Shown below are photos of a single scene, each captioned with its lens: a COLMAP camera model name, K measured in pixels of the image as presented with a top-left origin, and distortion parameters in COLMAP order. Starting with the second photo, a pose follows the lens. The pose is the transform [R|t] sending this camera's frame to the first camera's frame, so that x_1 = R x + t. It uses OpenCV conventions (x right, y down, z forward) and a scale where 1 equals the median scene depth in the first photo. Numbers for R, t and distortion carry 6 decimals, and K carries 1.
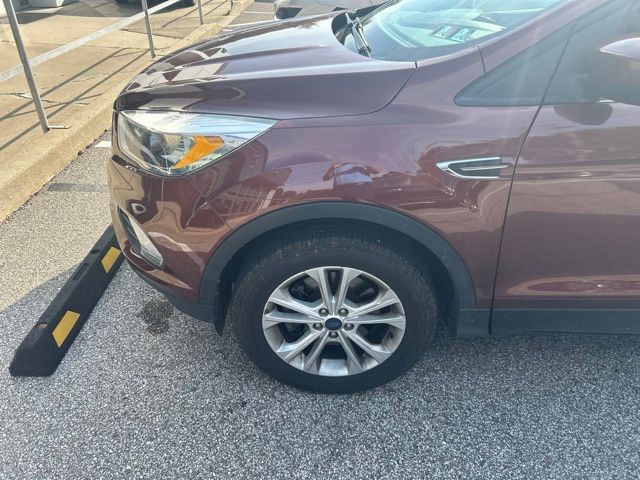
lens RADIAL K [[483.0, 0, 315.8], [0, 483.0, 241.0], [0, 0, 1]] dist [0.049707, -0.055907]
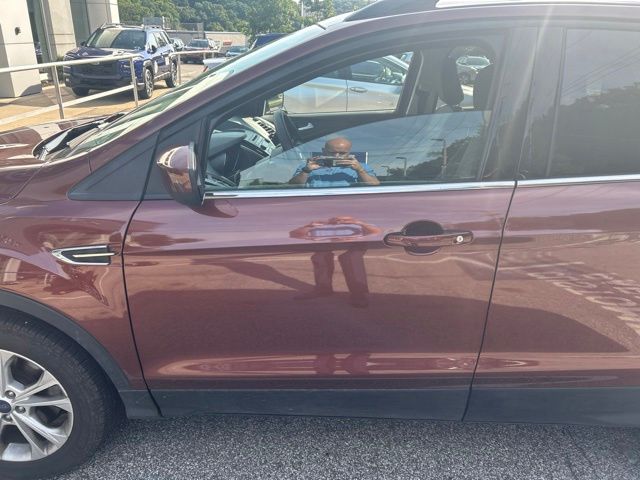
lens RADIAL K [[483.0, 0, 315.8], [0, 483.0, 241.0], [0, 0, 1]] dist [0.049707, -0.055907]
pose [[0.999365, 0.010287, 0.034118, 0.653826], [-0.004444, 0.985933, -0.167082, -0.000867], [-0.035357, 0.166824, 0.985352, -0.080095]]
